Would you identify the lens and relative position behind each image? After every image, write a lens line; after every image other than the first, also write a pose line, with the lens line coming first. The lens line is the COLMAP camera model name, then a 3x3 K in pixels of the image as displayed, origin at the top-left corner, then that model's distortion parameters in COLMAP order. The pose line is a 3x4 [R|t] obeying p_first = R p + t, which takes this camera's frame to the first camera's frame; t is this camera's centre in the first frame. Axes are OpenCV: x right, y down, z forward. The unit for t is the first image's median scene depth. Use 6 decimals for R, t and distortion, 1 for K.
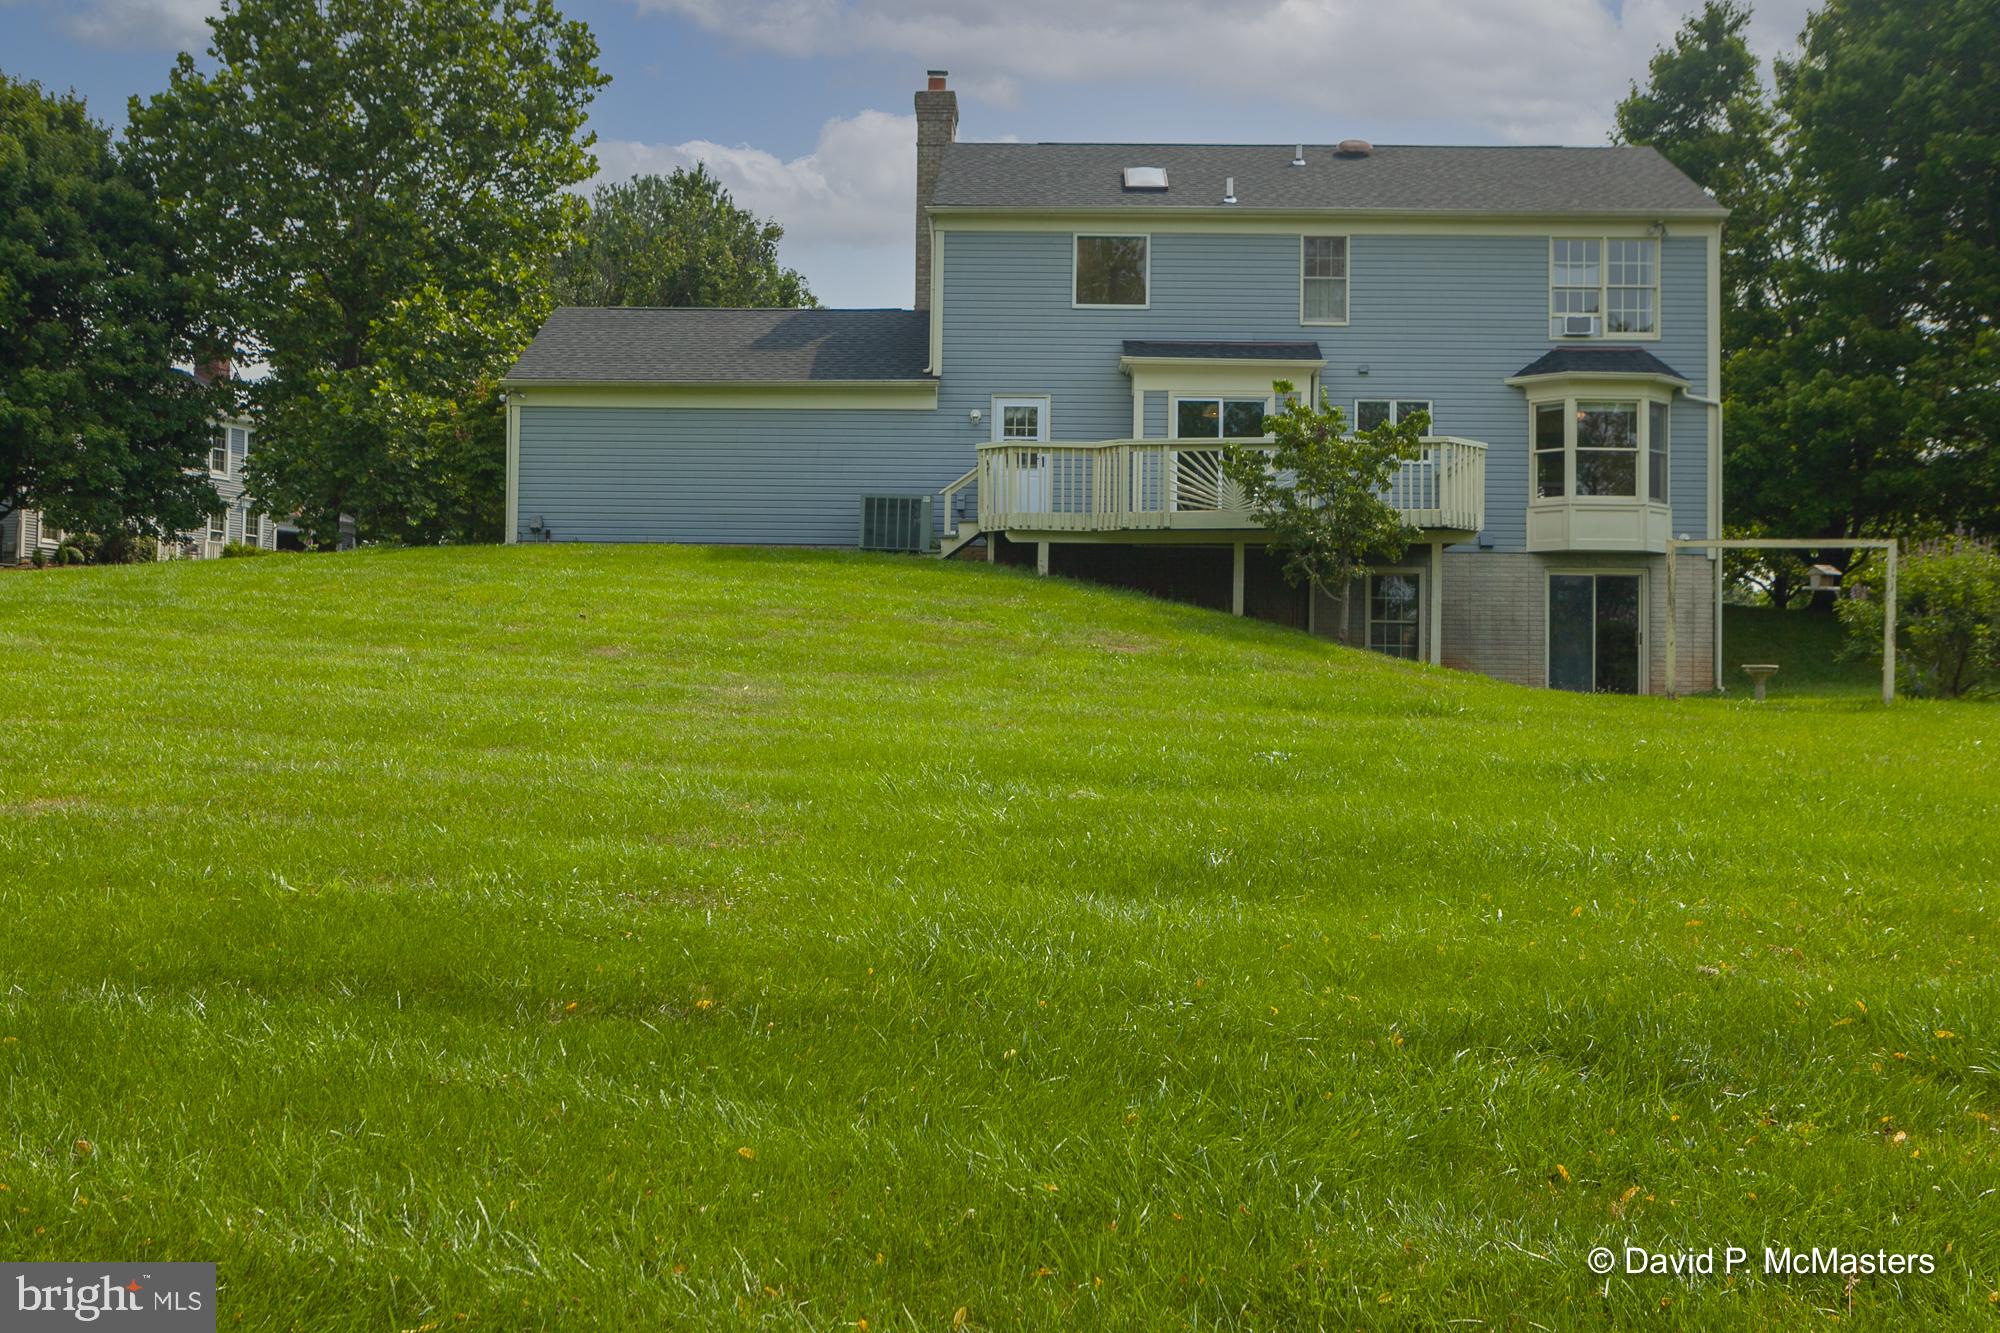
lens RADIAL K [[2197.4, 0, 1000.0], [0, 2197.4, 666.5], [0, 0, 1]] dist [-0.009490, 0.027798]
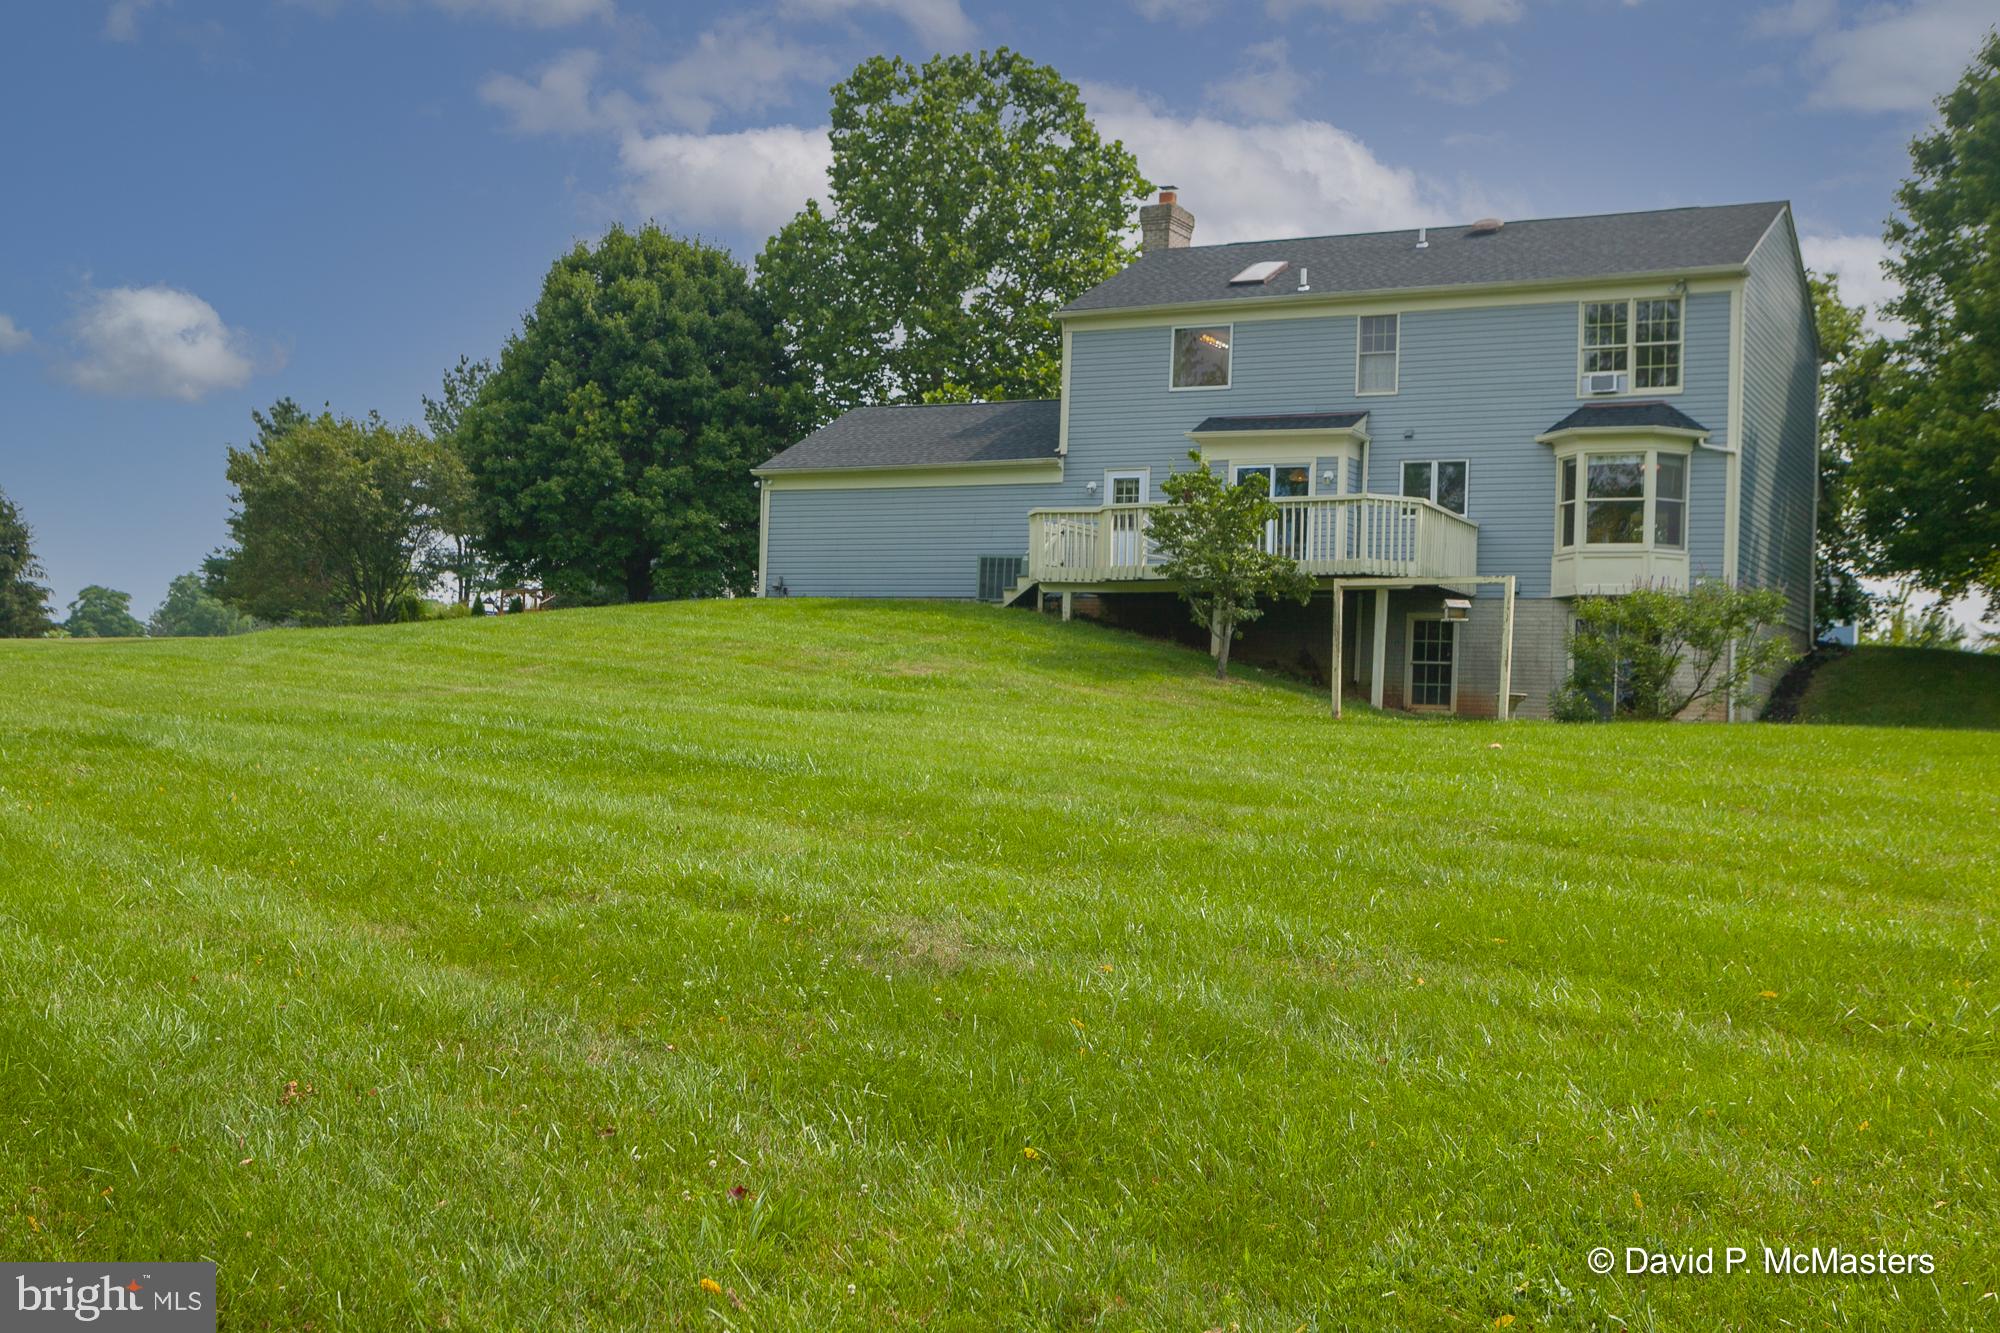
lens RADIAL K [[2315.3, 0, 1000.0], [0, 2315.3, 666.5], [0, 0, 1]] dist [0.015801, 0.004975]
pose [[0.887539, 0.004294, -0.460712, 0.519395], [-0.020057, 0.999369, -0.029324, 0.019503], [0.460295, 0.035267, 0.887065, -0.119559]]
